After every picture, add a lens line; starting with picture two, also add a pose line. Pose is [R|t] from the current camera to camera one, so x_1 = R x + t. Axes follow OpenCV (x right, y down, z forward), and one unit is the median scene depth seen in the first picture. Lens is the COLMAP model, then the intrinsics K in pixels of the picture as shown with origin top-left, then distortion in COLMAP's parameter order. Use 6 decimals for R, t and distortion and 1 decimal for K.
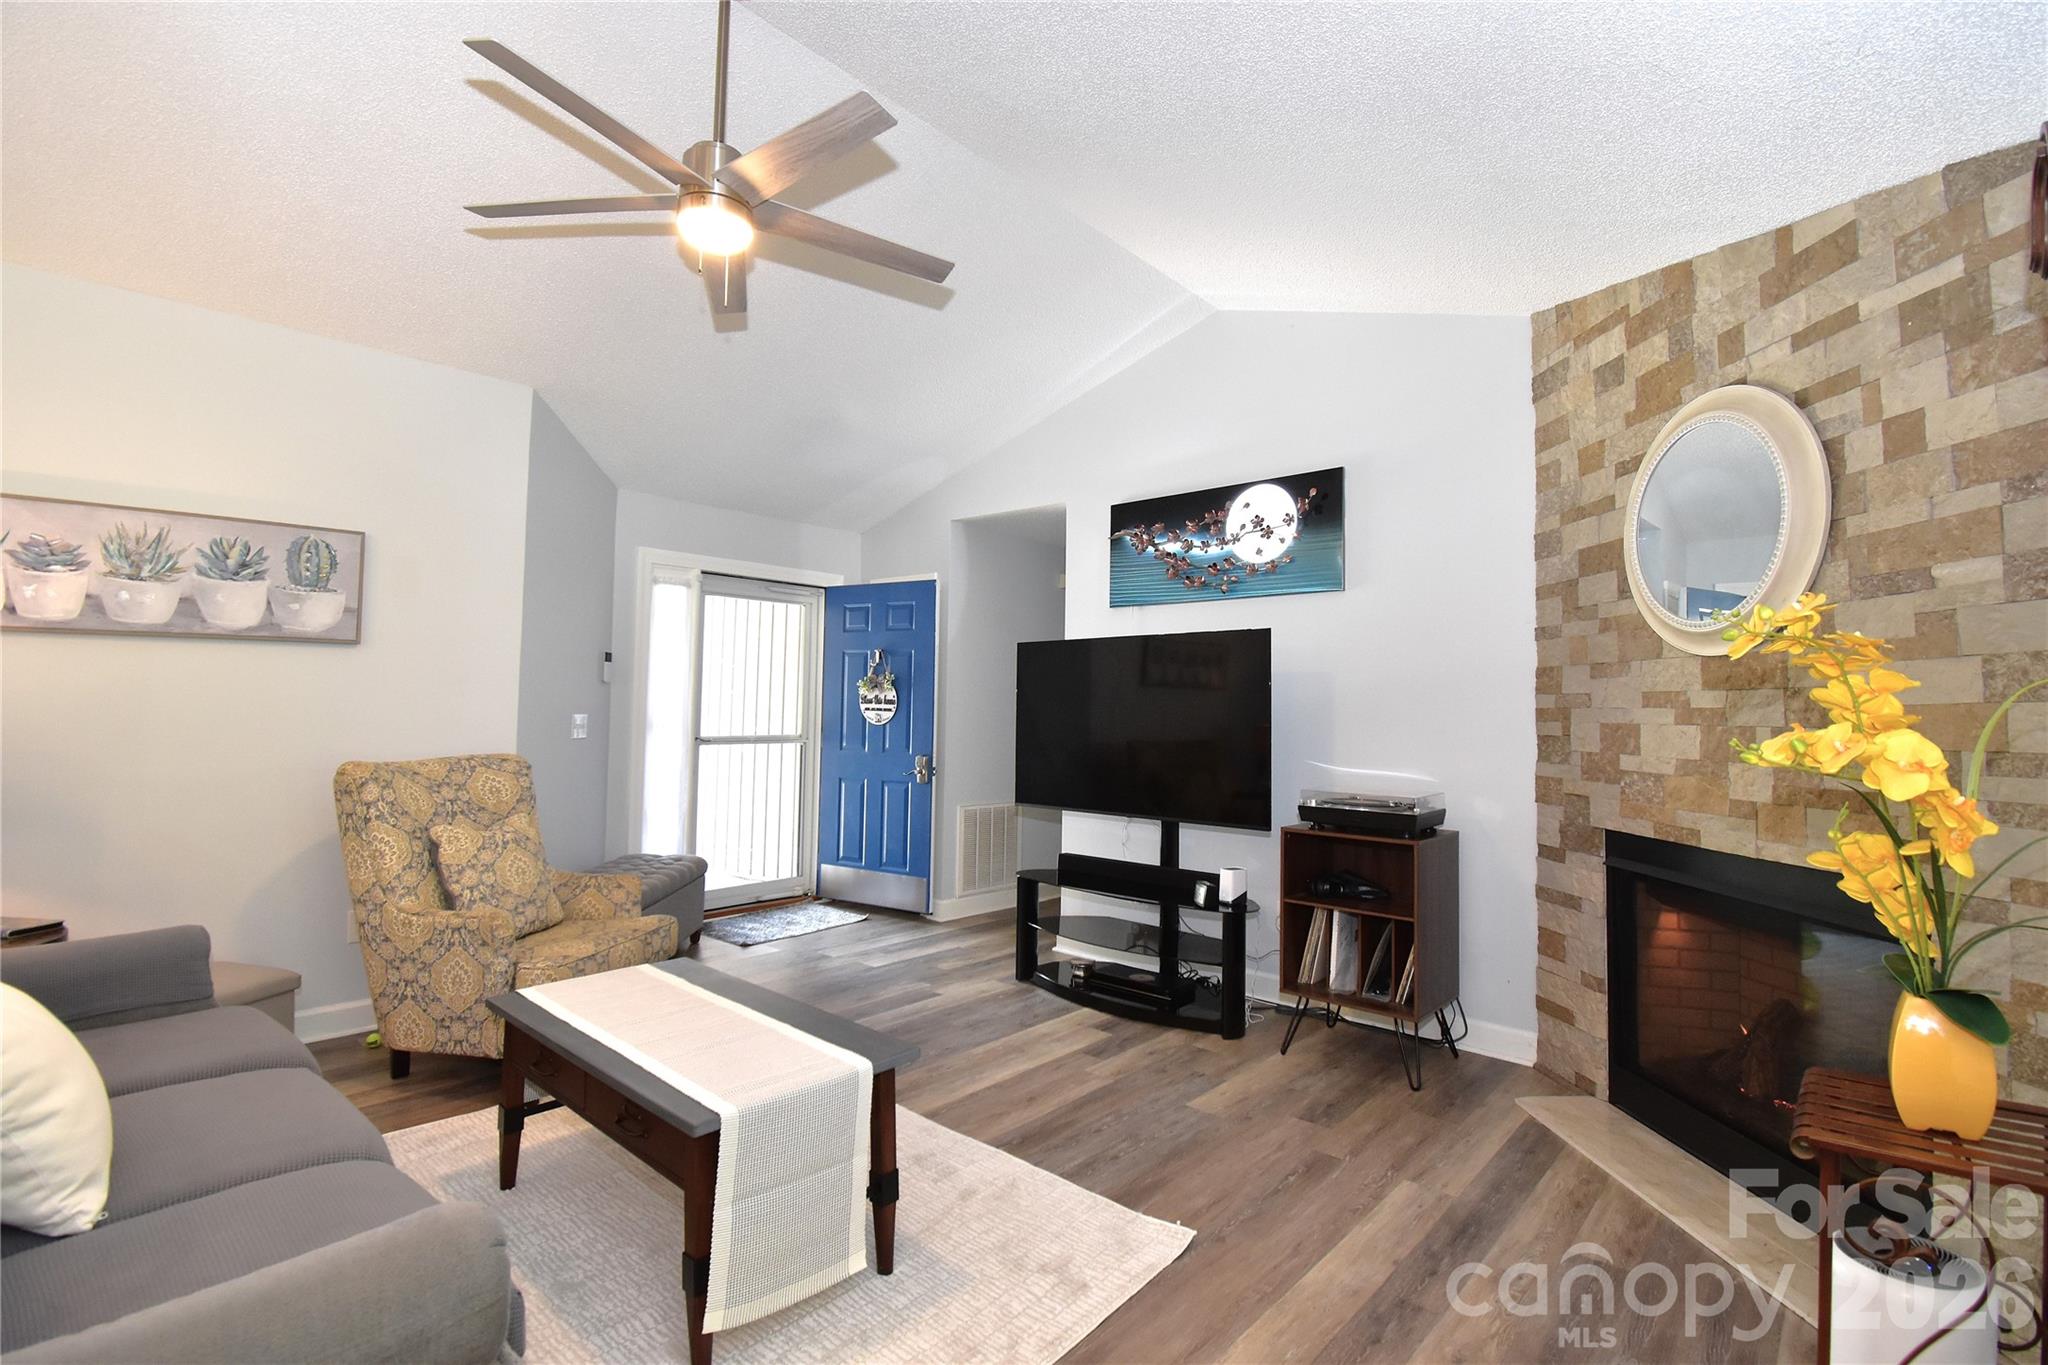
lens RADIAL K [[929.3, 0, 1050.4], [0, 929.3, 671.3], [0, 0, 1]] dist [0.022362, -0.027497]
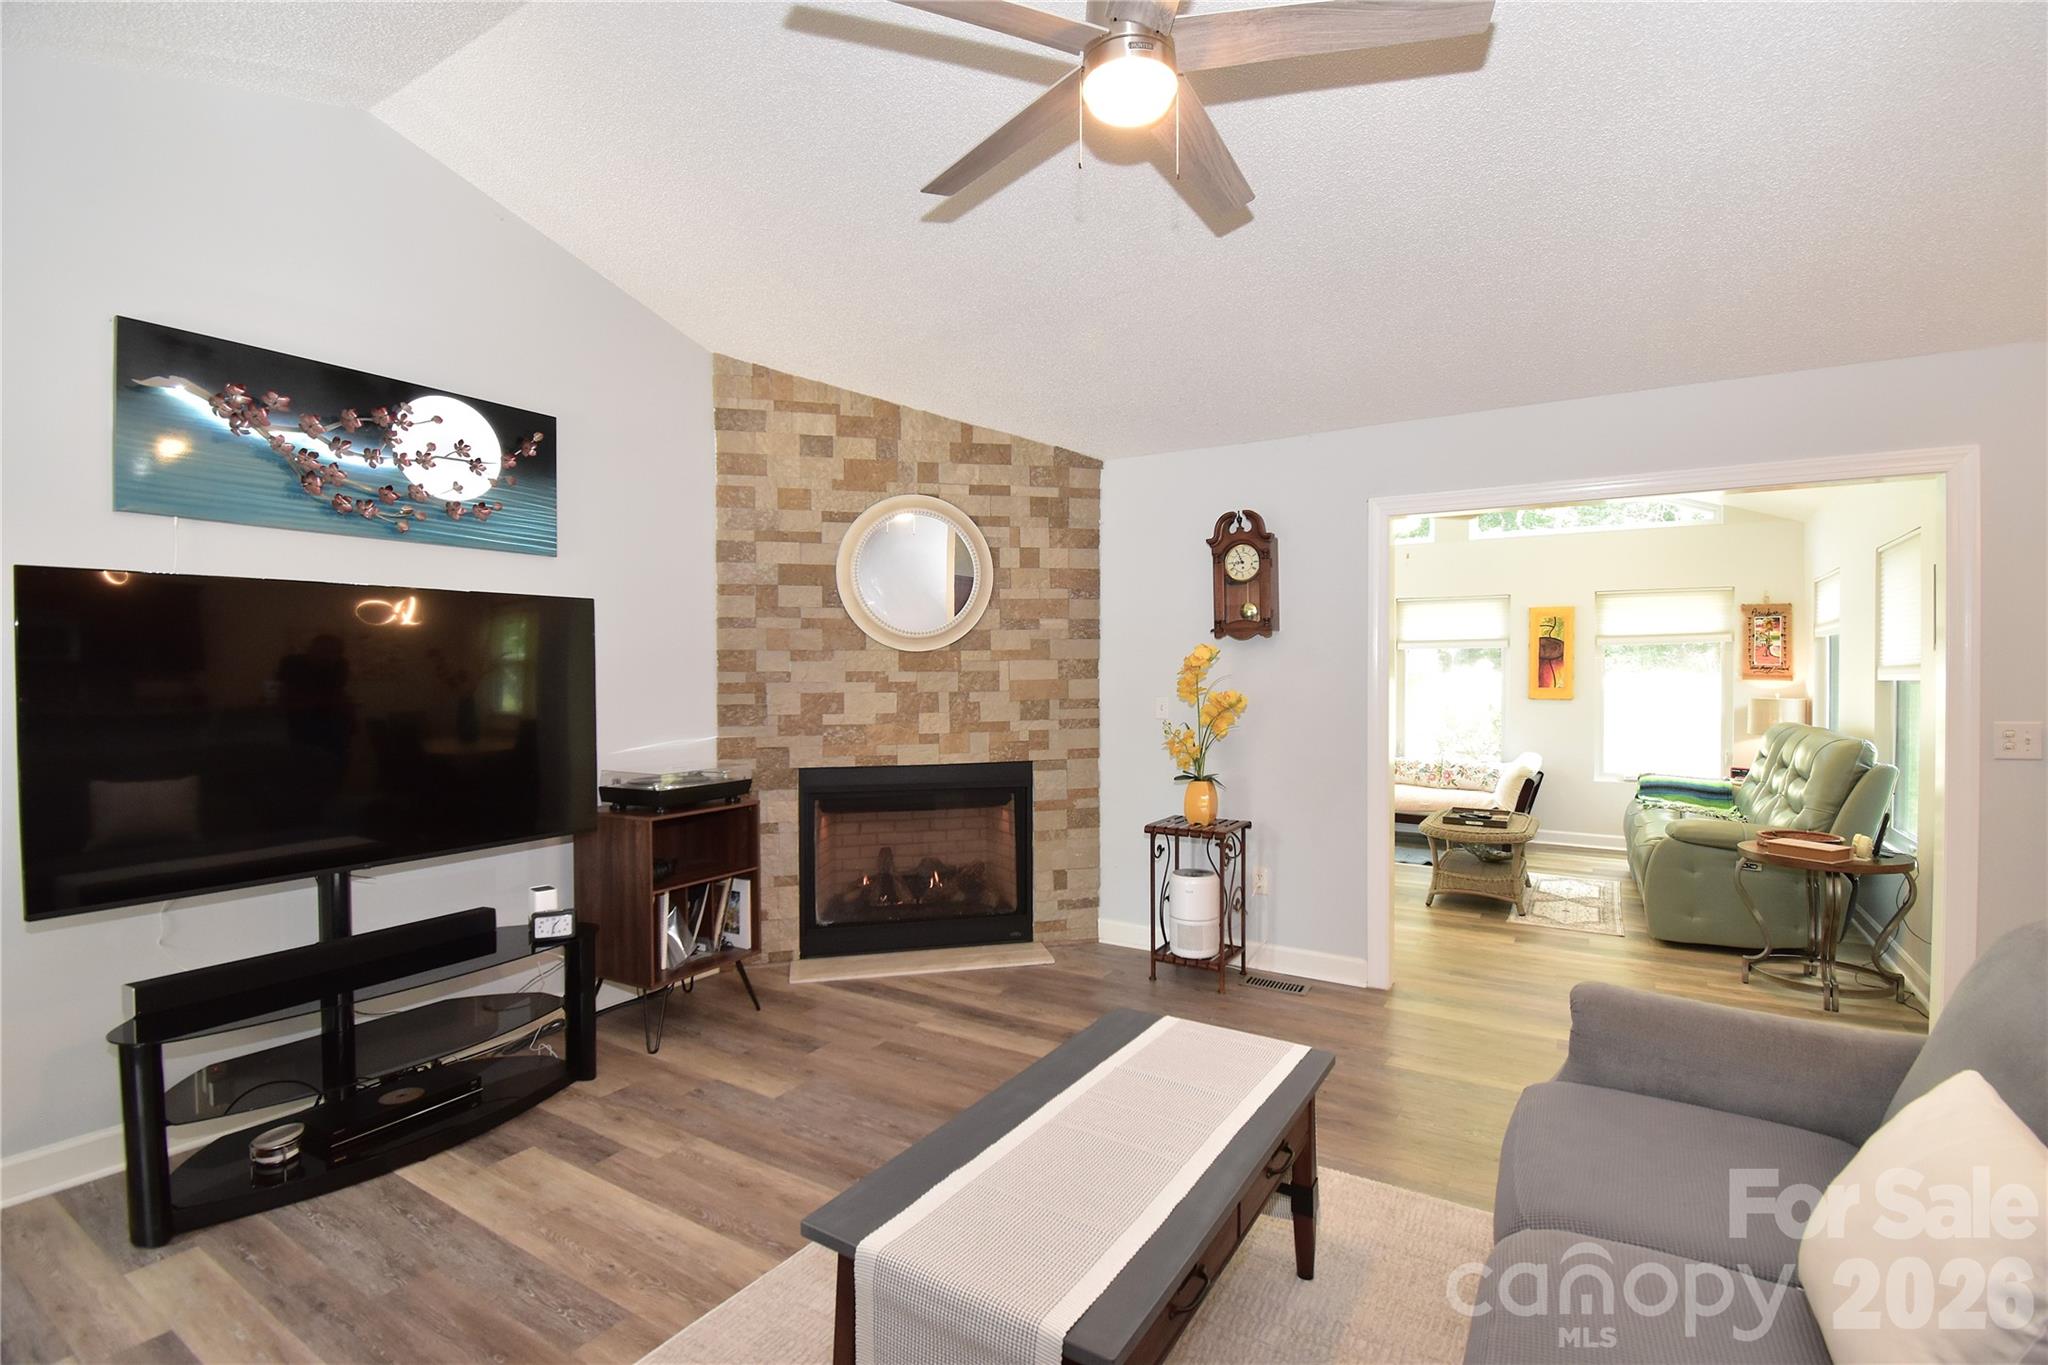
lens RADIAL K [[919.4, 0, 1024.0], [0, 919.4, 682.5], [0, 0, 1]] dist [0.022538, -0.030790]
pose [[-0.153139, -0.027805, 0.987813, -0.798467], [-0.039179, 0.998989, 0.022045, -0.003797], [-0.987428, -0.035326, -0.154073, 0.861021]]
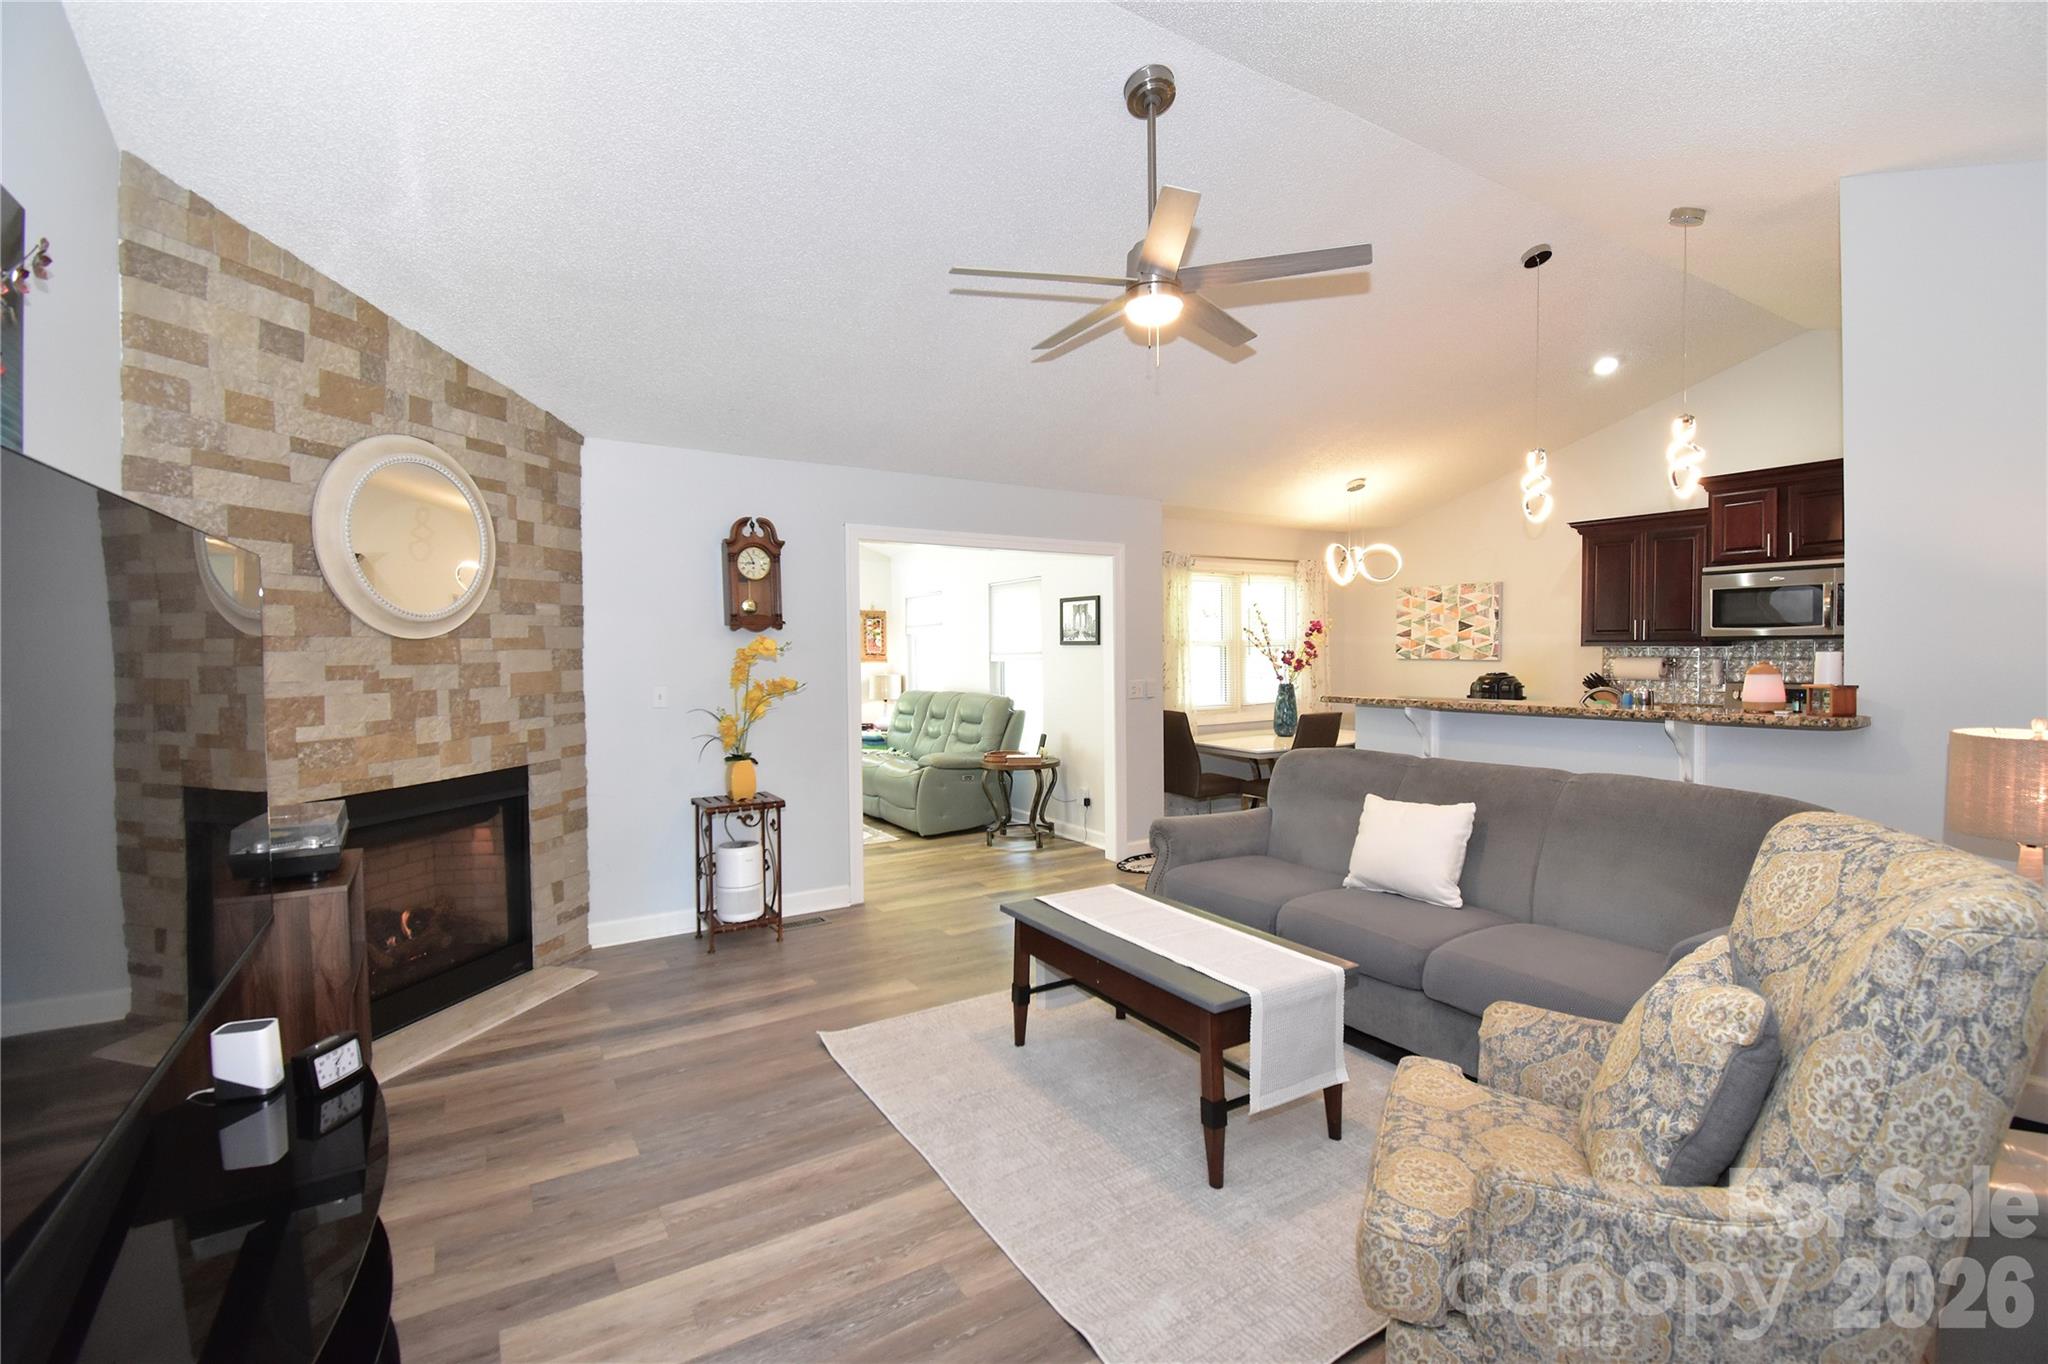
lens RADIAL K [[919.4, 0, 1024.0], [0, 919.4, 682.0], [0, 0, 1]] dist [0.022538, -0.030790]
pose [[-0.953572, -0.018169, 0.300615, -0.416450], [-0.018927, 0.999821, 0.000391, 0.022669], [-0.300569, -0.005317, -0.953745, 1.617616]]
